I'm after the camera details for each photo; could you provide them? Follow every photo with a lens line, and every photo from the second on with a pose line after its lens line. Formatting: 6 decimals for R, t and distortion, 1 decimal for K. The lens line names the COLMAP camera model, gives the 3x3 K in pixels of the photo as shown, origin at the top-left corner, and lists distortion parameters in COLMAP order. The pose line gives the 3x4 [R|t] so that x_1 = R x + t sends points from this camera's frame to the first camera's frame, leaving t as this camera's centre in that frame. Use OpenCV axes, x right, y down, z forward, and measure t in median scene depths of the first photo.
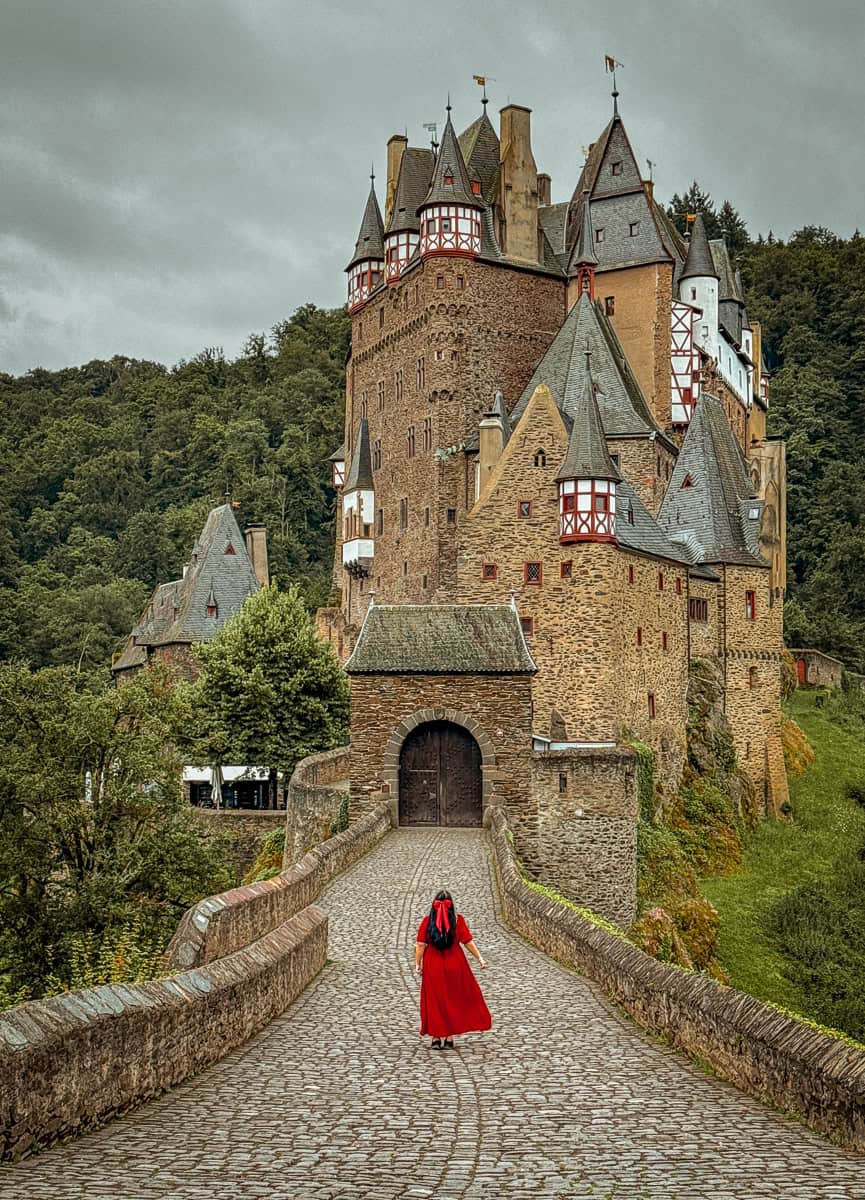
lens RADIAL K [[1762.1, 0, 436.8], [0, 1762.1, 630.3], [0, 0, 1]] dist [0.159918, -0.076651]
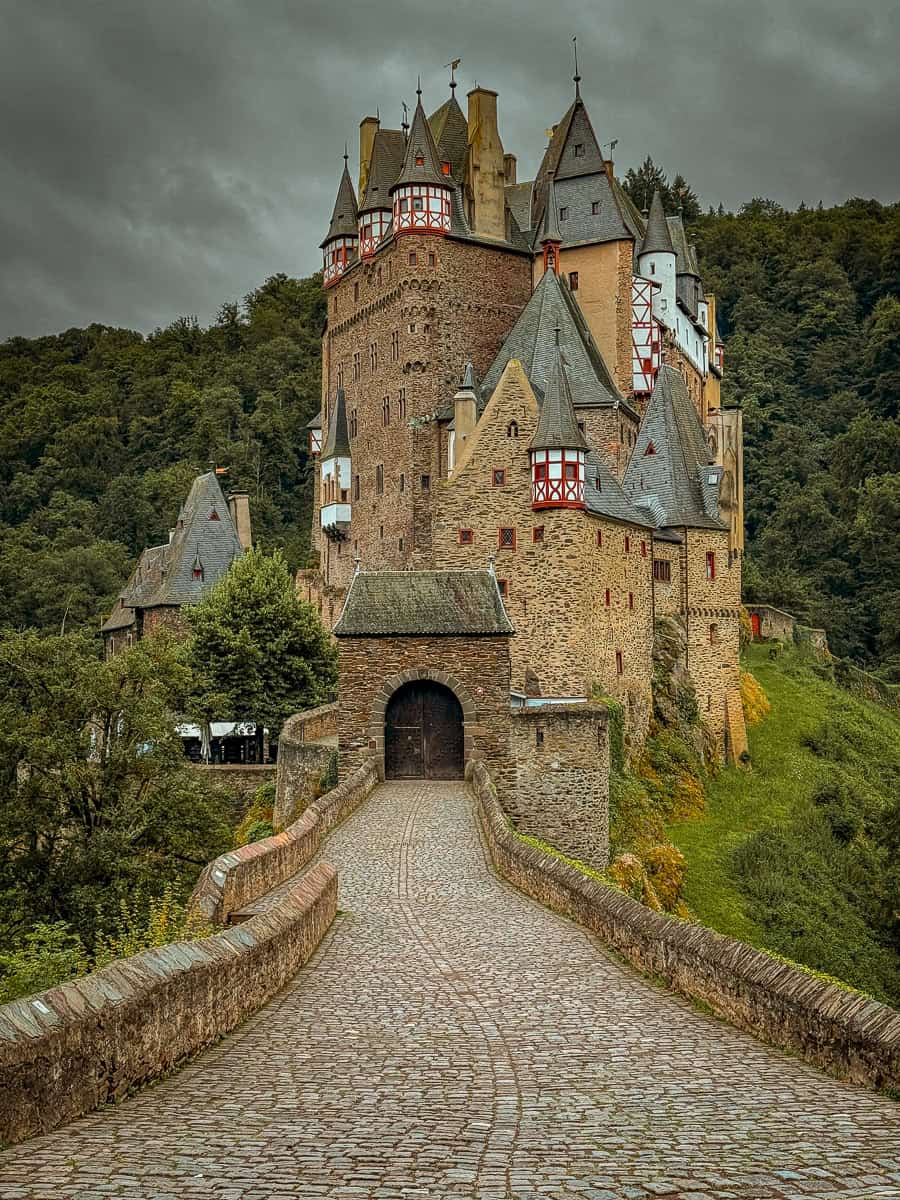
lens RADIAL K [[1690.1, 0, 450.0], [0, 1690.1, 600.0], [0, 0, 1]] dist [0.162522, -0.073588]
pose [[0.999596, -0.008395, 0.027137, -0.005251], [0.008173, 0.999932, 0.008283, -0.002881], [-0.027204, -0.008058, 0.999597, -0.008622]]
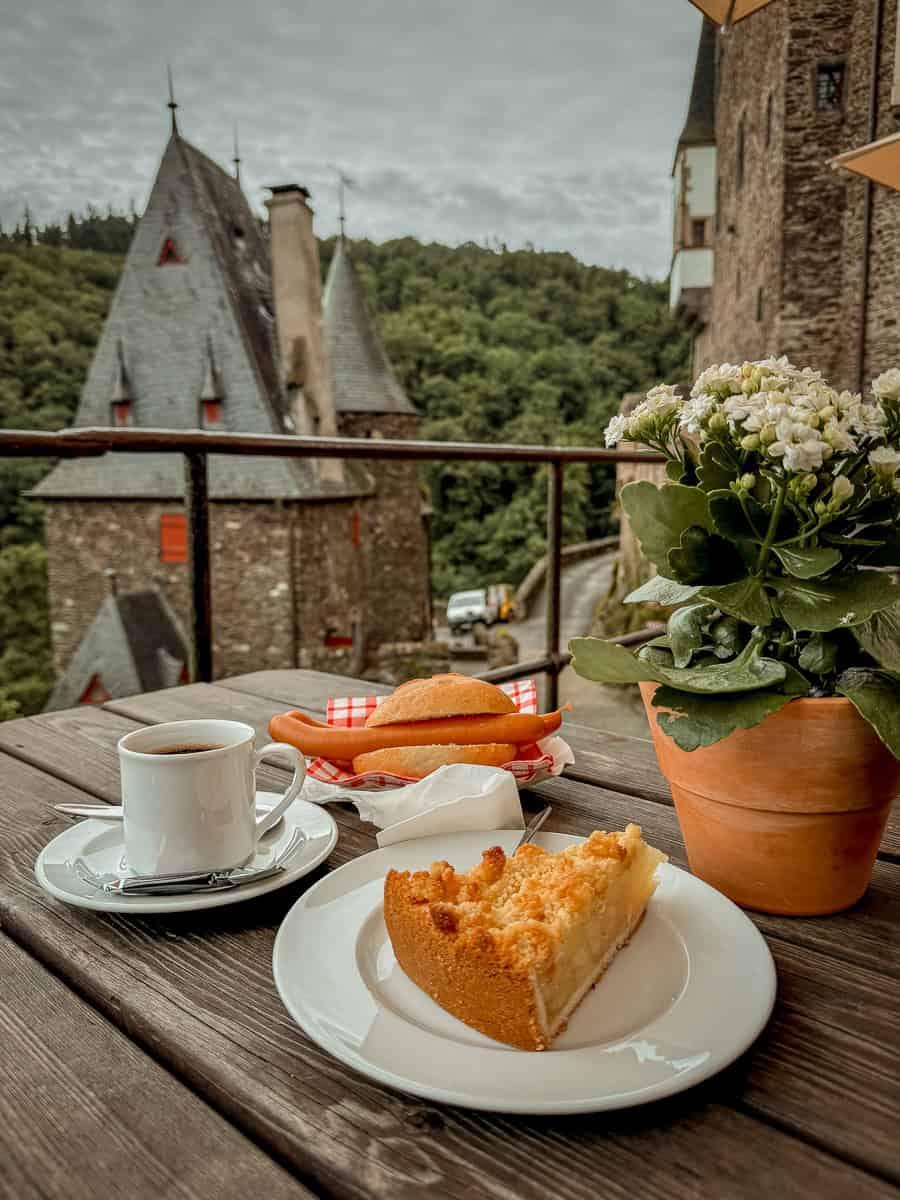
lens RADIAL K [[889.5, 0, 450.0], [0, 889.5, 600.0], [0, 0, 1]] dist [-0.001181, -0.004291]
pose [[0.857103, 0.062413, -0.511351, 0.040485], [0.035835, 0.983005, 0.180046, -0.002183], [0.513898, -0.172642, 0.840300, 0.849096]]
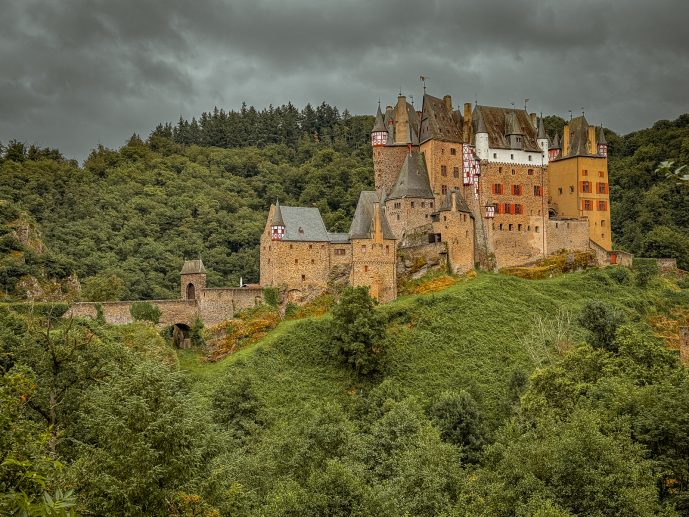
lens RADIAL K [[970.4, 0, 344.5], [0, 970.4, 258.5], [0, 0, 1]] dist [0.162522, -0.073588]
pose [[0.750414, -0.050405, -0.659043, 1.247849], [0.060215, 0.998155, -0.007778, 0.015811], [0.658219, -0.033848, 0.752065, -0.481015]]
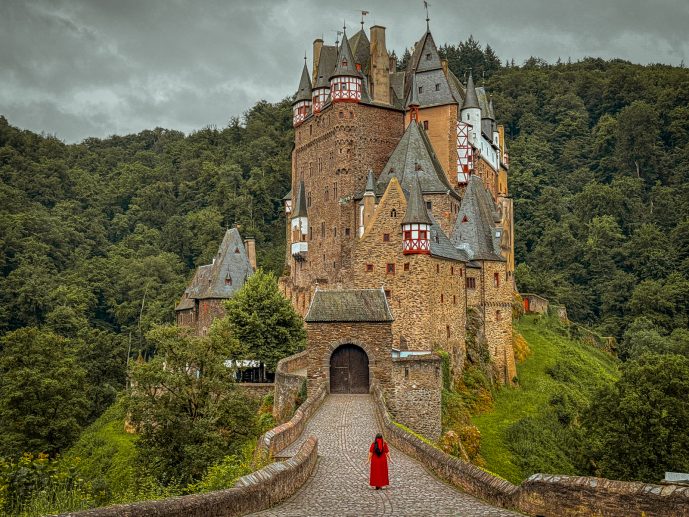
lens RADIAL K [[981.4, 0, 344.5], [0, 981.4, 258.5], [0, 0, 1]] dist [0.158754, -0.010867]
pose [[0.999886, -0.007164, 0.013283, -0.010565], [0.007356, 0.999869, -0.014401, -0.019864], [-0.013178, 0.014497, 0.999808, -0.110036]]
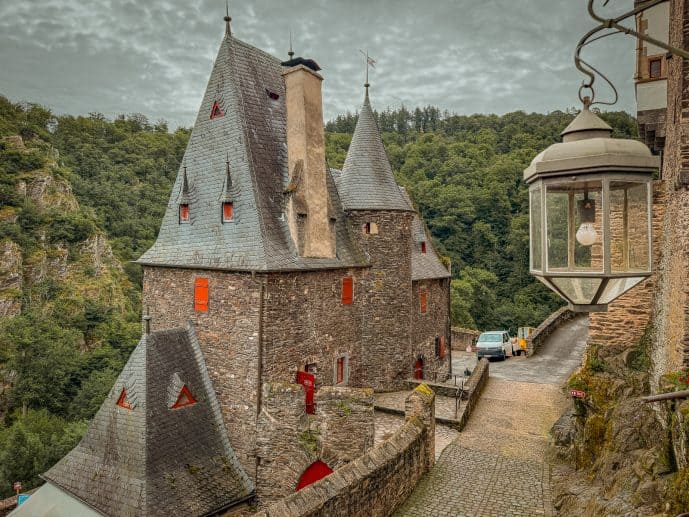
lens RADIAL K [[500.8, 0, 344.5], [0, 500.8, 249.9], [0, 0, 1]] dist [0.041400, -0.003334]
pose [[0.610219, 0.006388, -0.792207, 0.045134], [0.036110, 0.998704, 0.035867, -0.001241], [0.791410, -0.050493, 0.609197, 0.917875]]
